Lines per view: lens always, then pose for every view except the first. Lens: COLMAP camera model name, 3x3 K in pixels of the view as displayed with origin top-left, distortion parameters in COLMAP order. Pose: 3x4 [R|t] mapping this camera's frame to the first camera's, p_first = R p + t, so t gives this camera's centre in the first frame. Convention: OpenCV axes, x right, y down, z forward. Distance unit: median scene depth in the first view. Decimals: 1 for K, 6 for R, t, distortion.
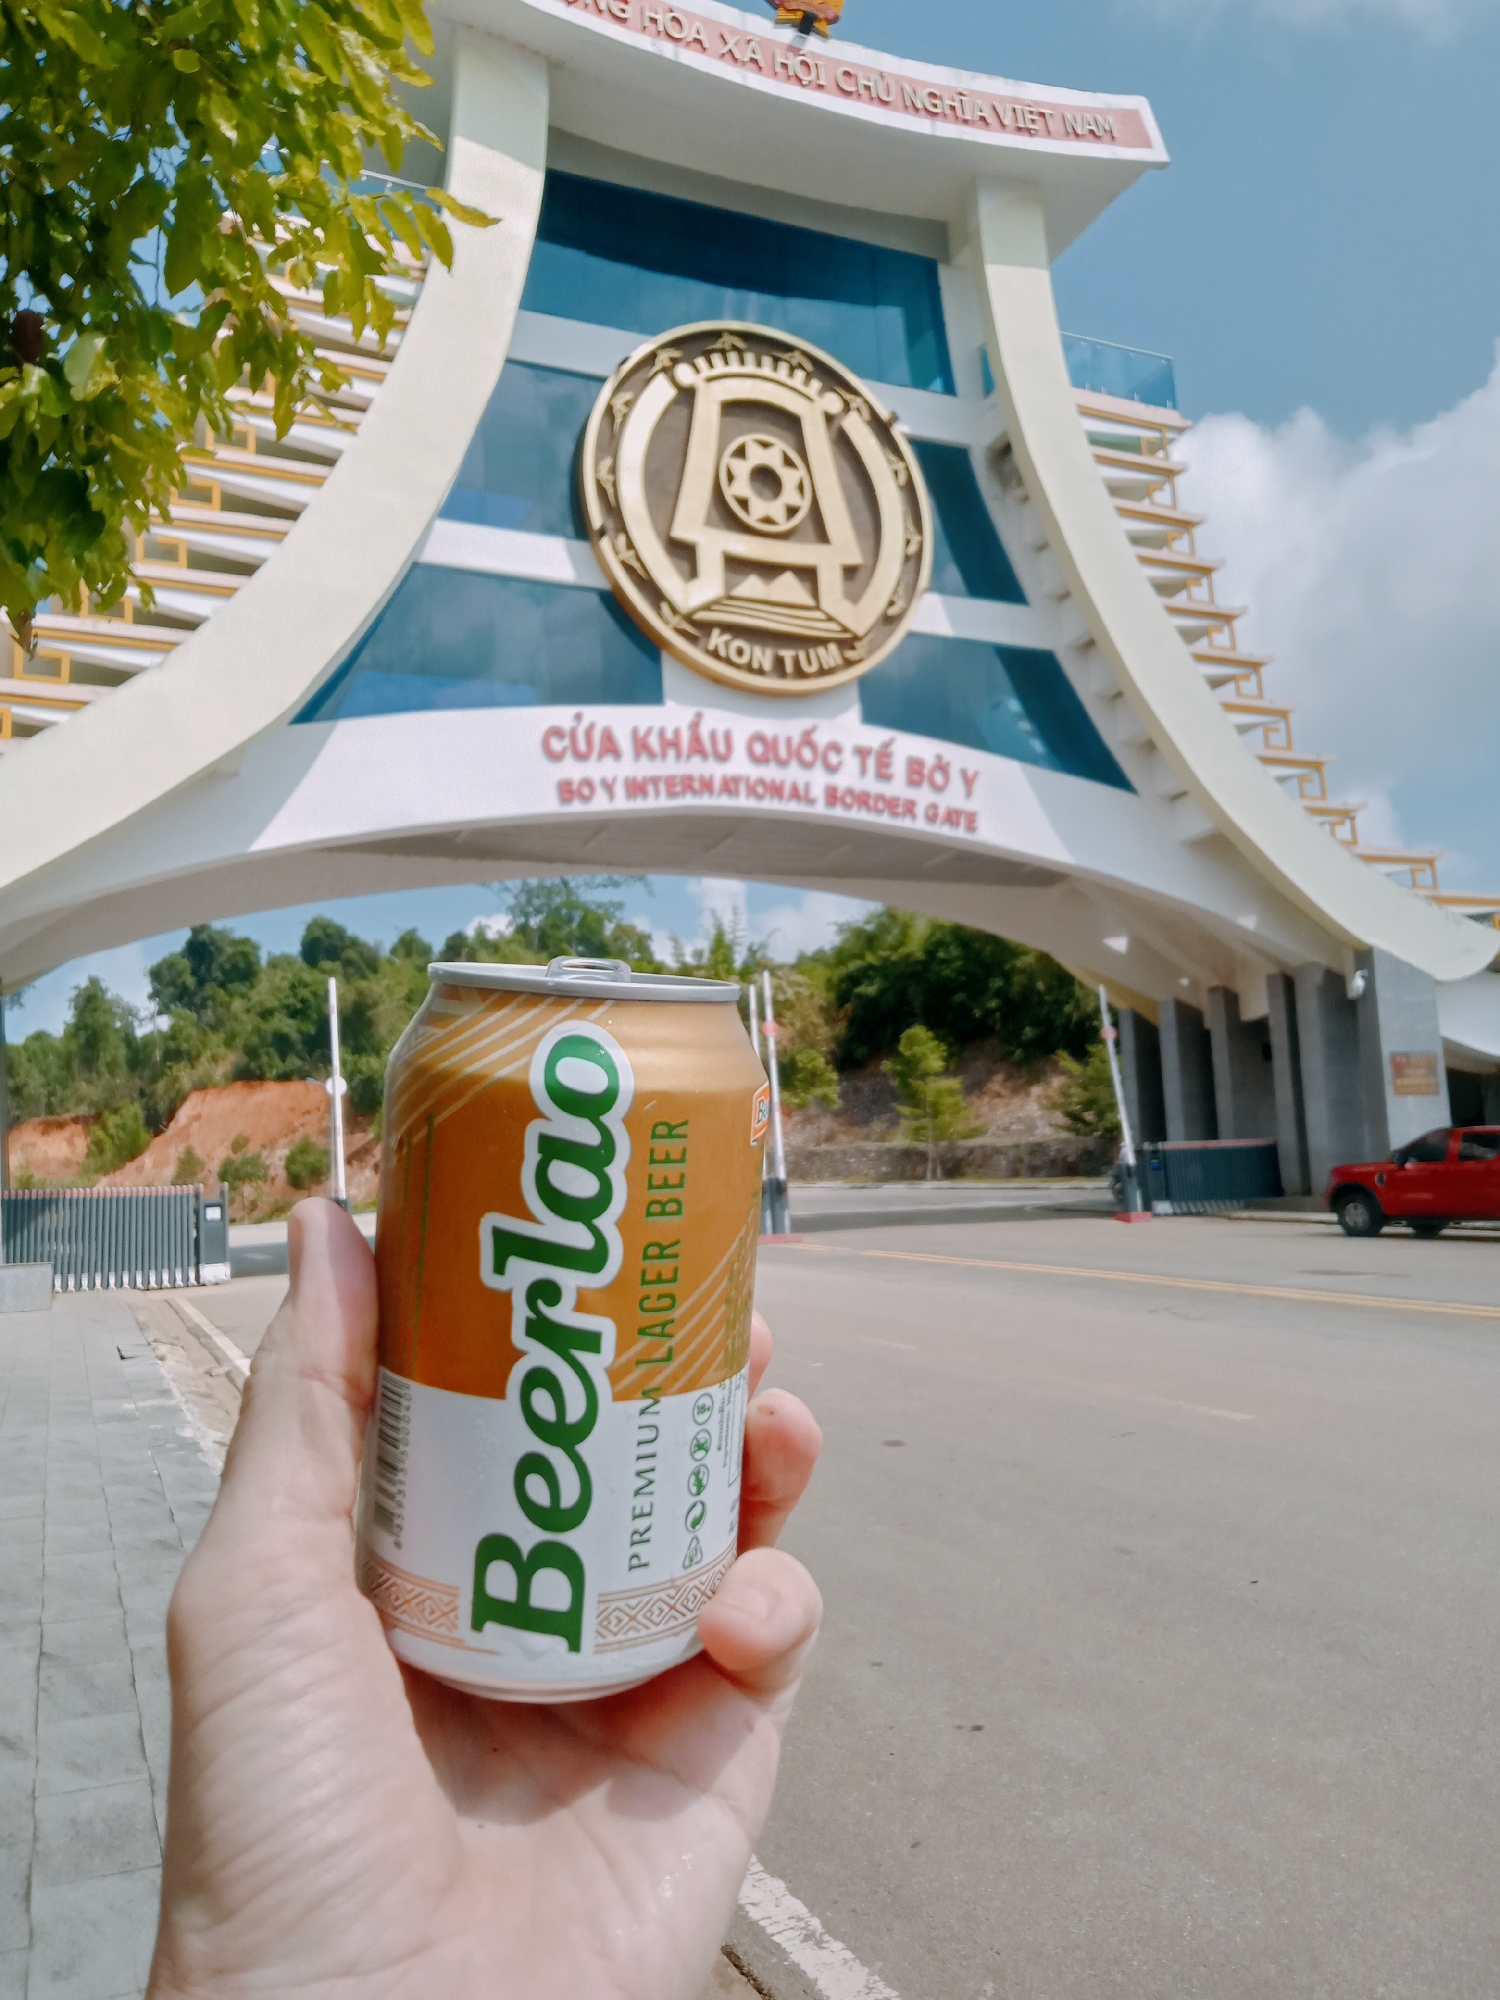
lens RADIAL K [[1487.1, 0, 797.7], [0, 1487.1, 1001.6], [0, 0, 1]] dist [0.128319, -0.224274]
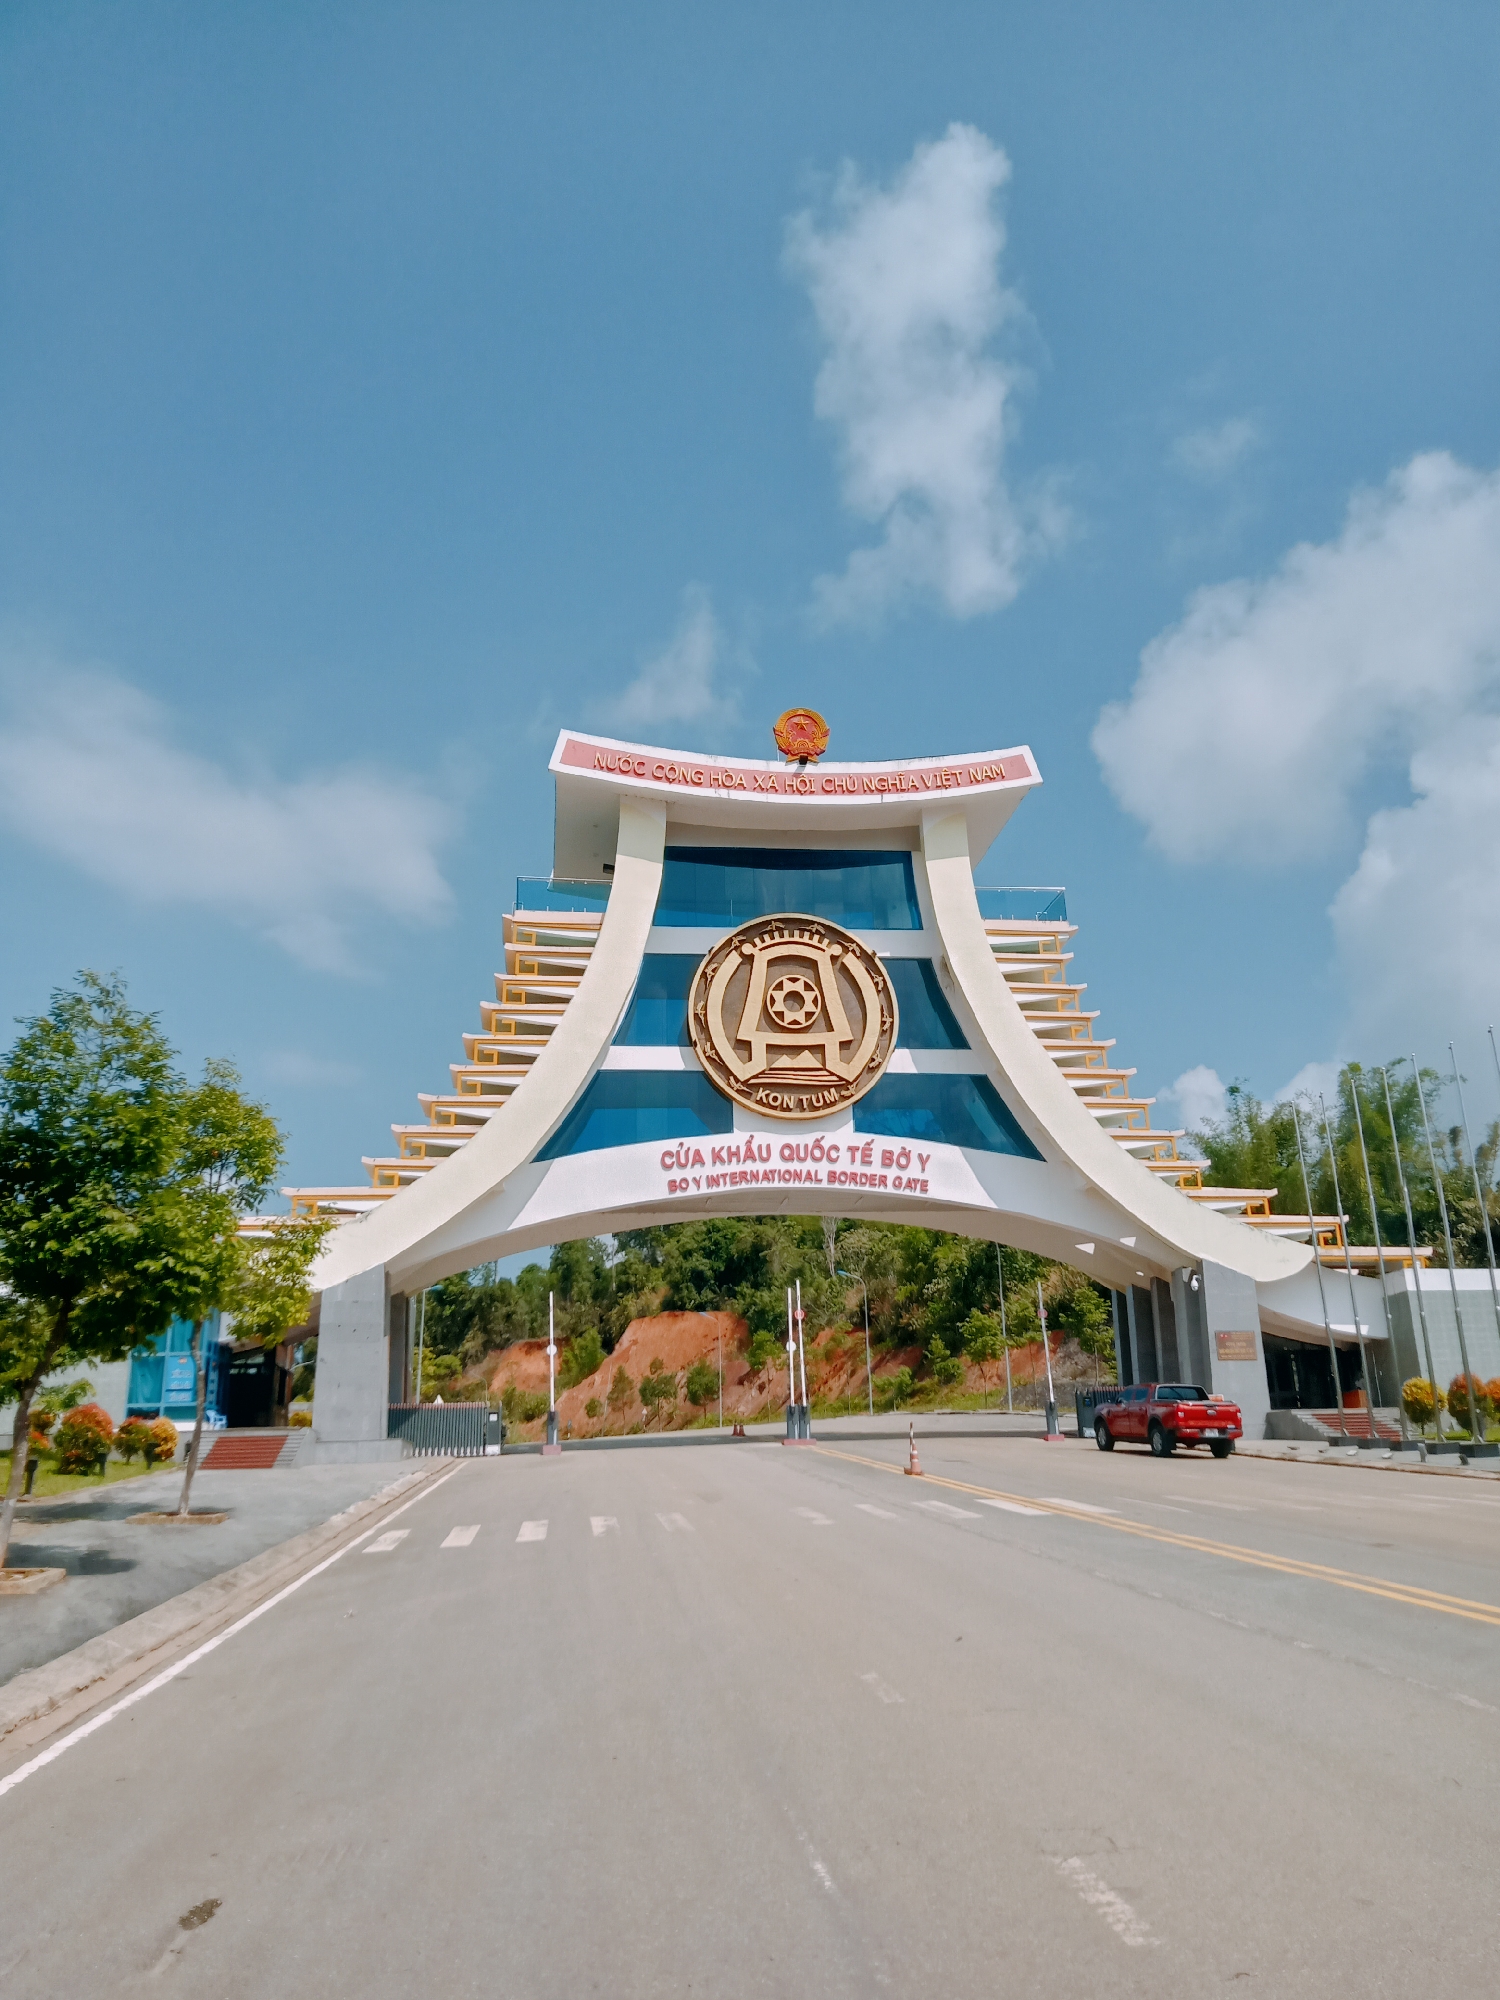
lens RADIAL K [[1487.1, 0, 797.7], [0, 1487.1, 1001.6], [0, 0, 1]] dist [0.128319, -0.224274]
pose [[0.952353, -0.058570, -0.299322, 0.506766], [0.015627, 0.989470, -0.143893, -0.090254], [0.304598, 0.132359, 0.943240, -0.655016]]
